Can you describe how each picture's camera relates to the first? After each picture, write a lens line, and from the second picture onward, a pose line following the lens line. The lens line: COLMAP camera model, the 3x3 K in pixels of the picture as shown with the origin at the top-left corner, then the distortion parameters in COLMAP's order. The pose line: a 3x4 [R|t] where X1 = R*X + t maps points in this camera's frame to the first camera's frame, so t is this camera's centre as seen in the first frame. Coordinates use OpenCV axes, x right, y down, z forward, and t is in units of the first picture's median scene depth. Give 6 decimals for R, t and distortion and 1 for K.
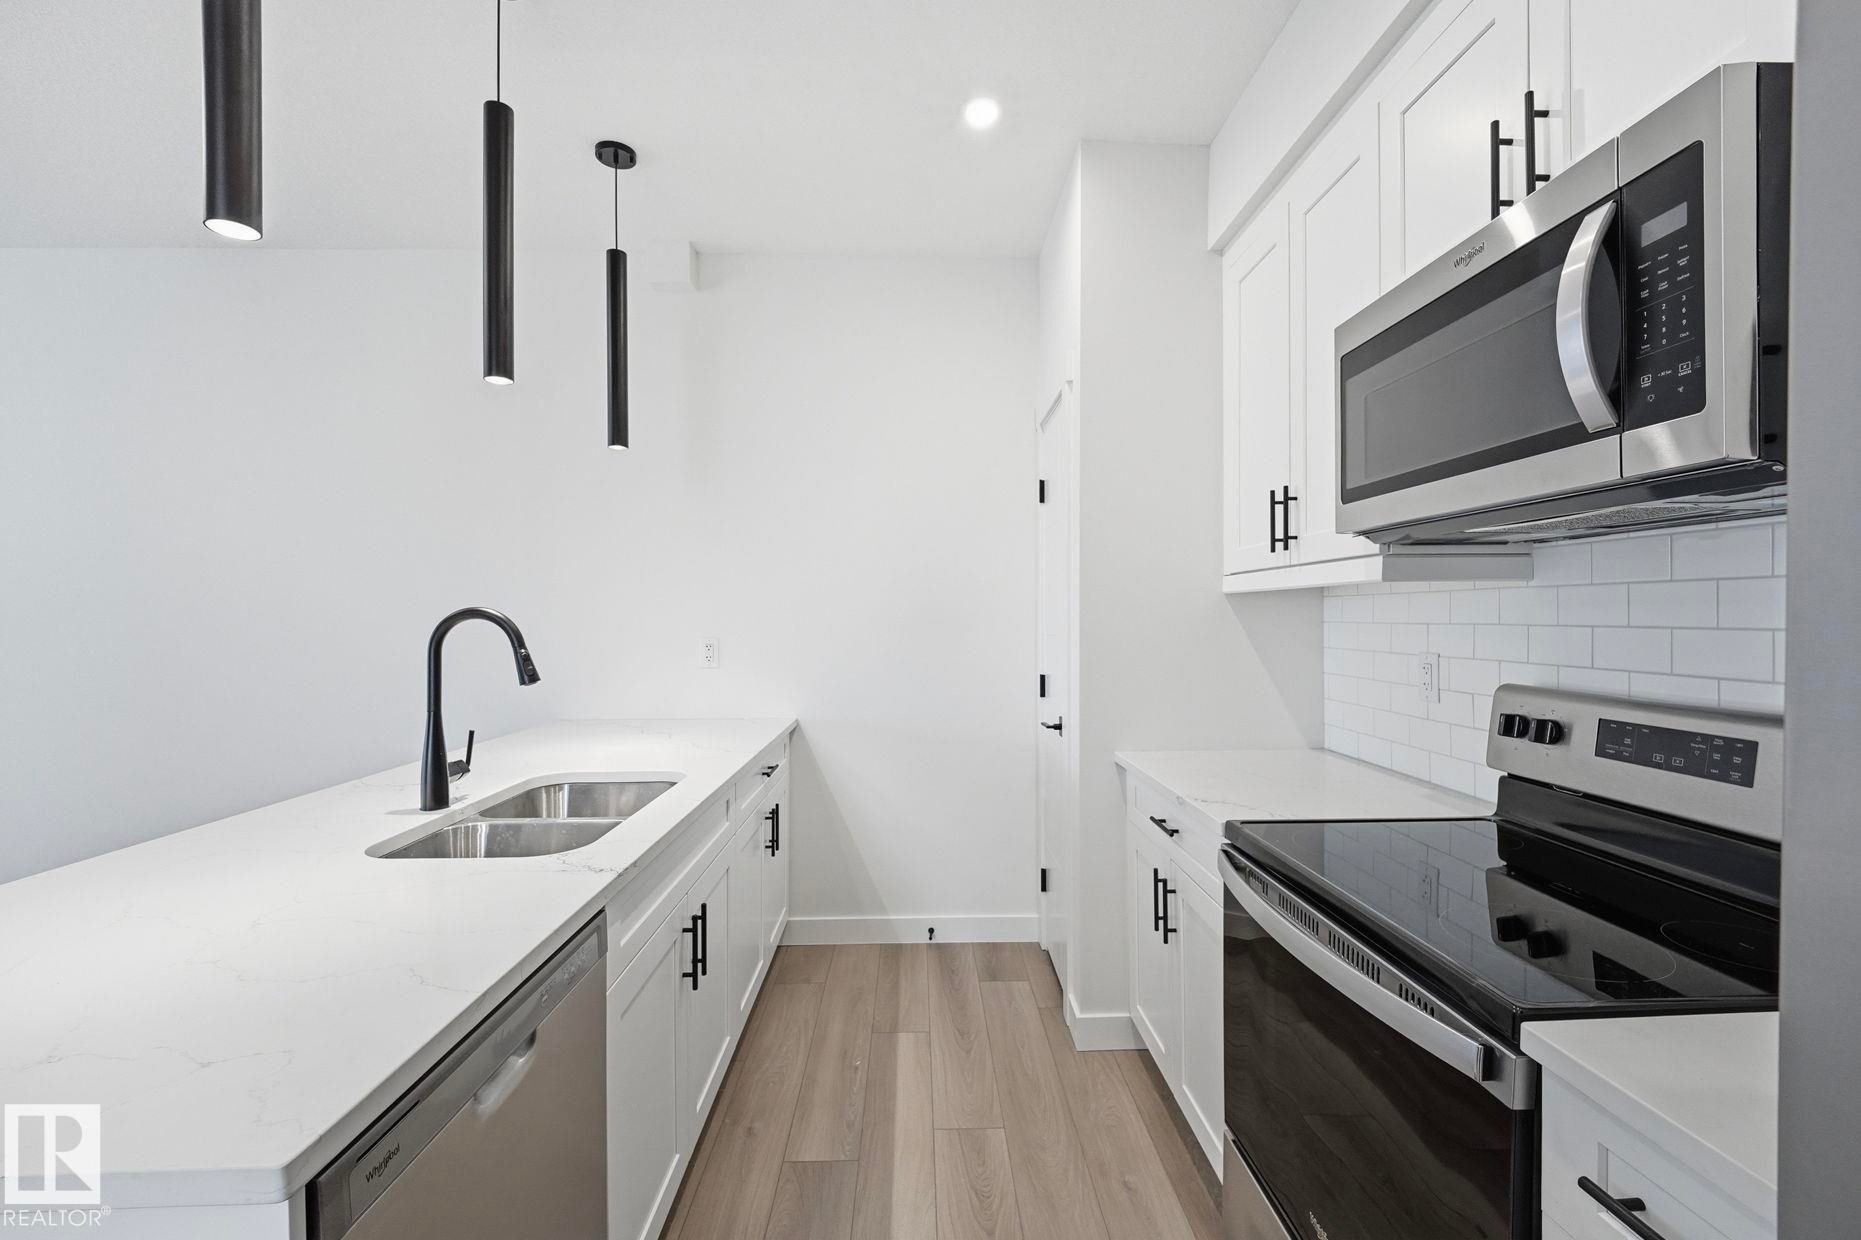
lens RADIAL K [[778.8, 0, 921.6], [0, 778.8, 606.4], [0, 0, 1]] dist [-0.004568, -0.006163]
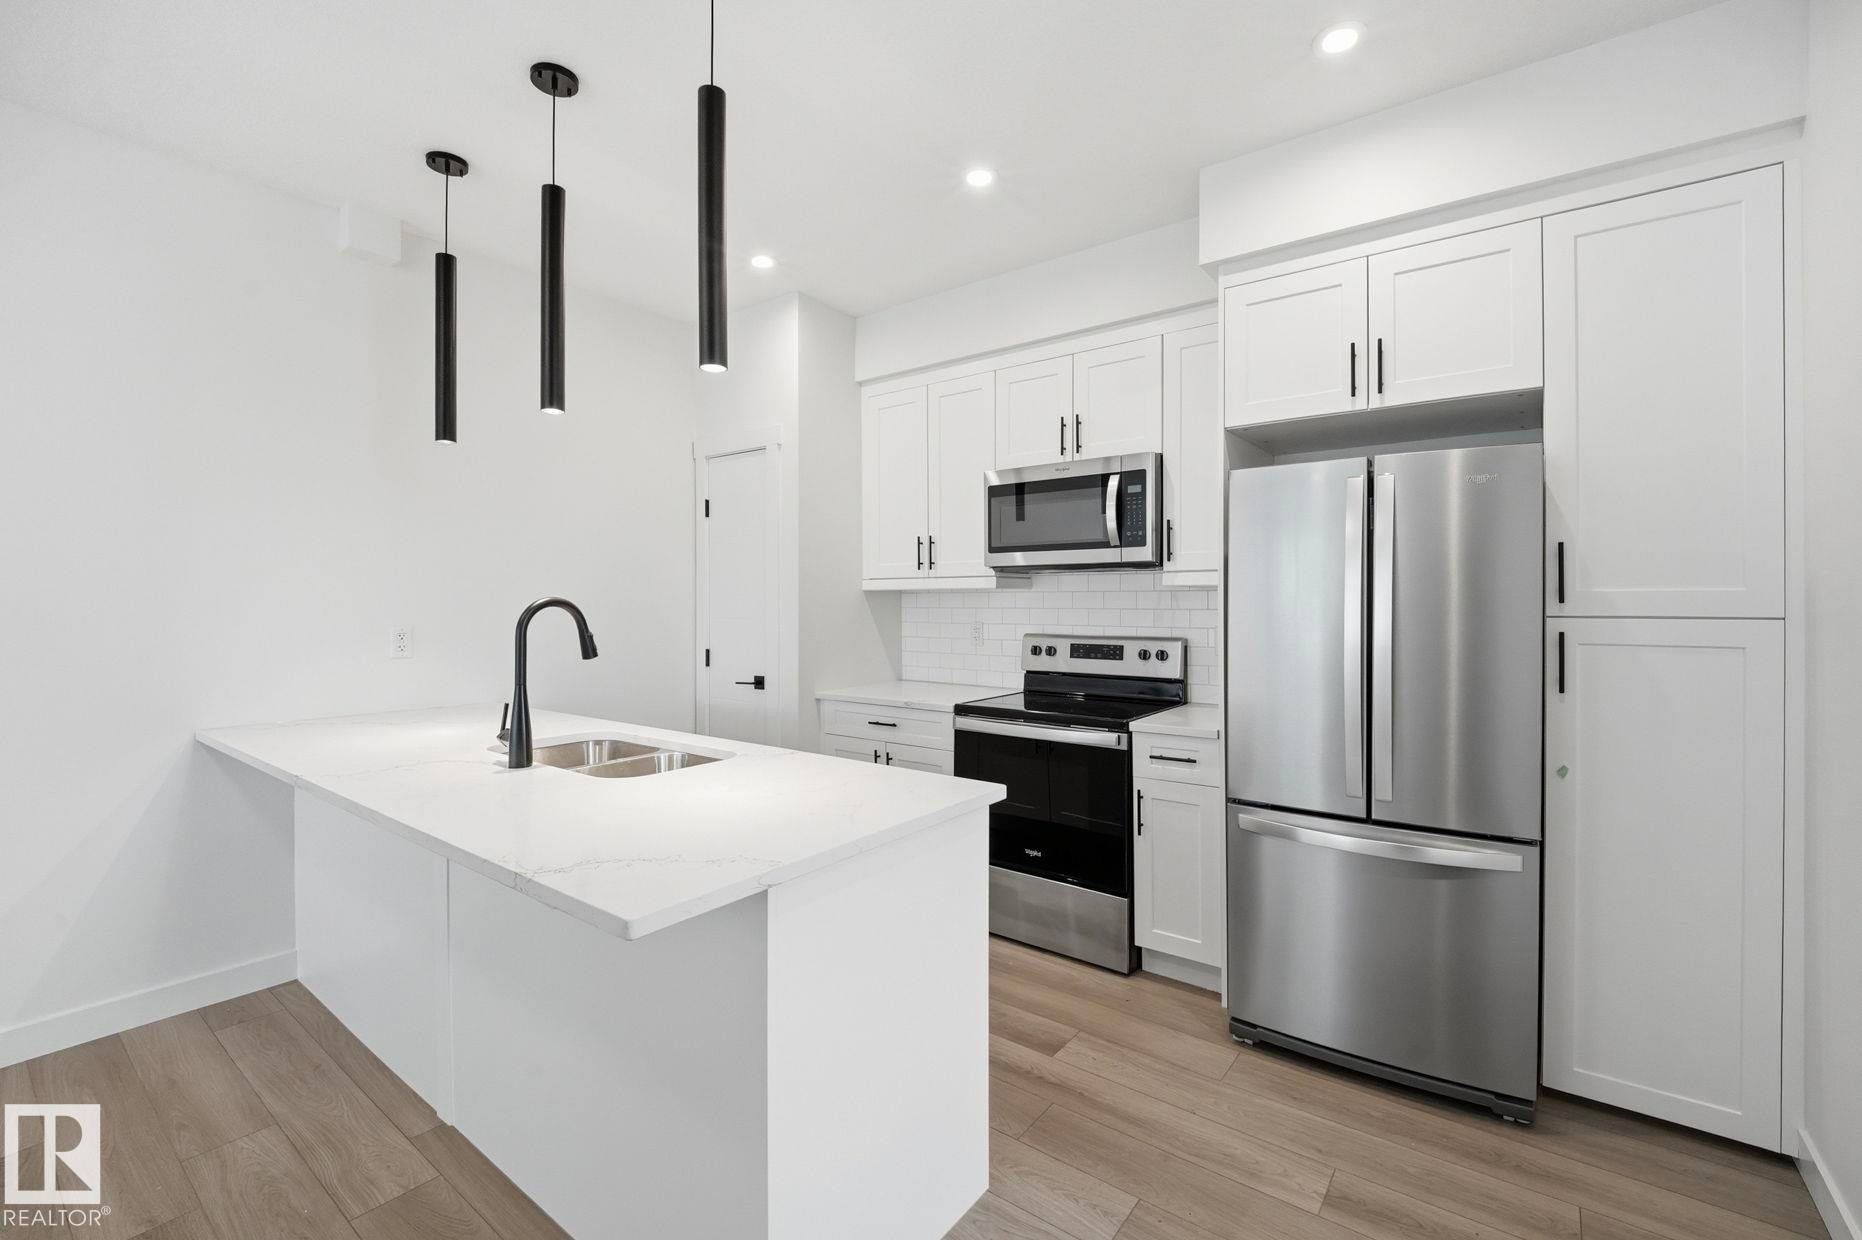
lens RADIAL K [[779.2, 0, 957.5], [0, 779.2, 561.3], [0, 0, 1]] dist [-0.004568, -0.006163]
pose [[0.606915, 0.044196, 0.793537, -1.253791], [-0.010307, 0.998806, -0.047746, -0.002482], [-0.794700, 0.020798, 0.606647, -0.258855]]
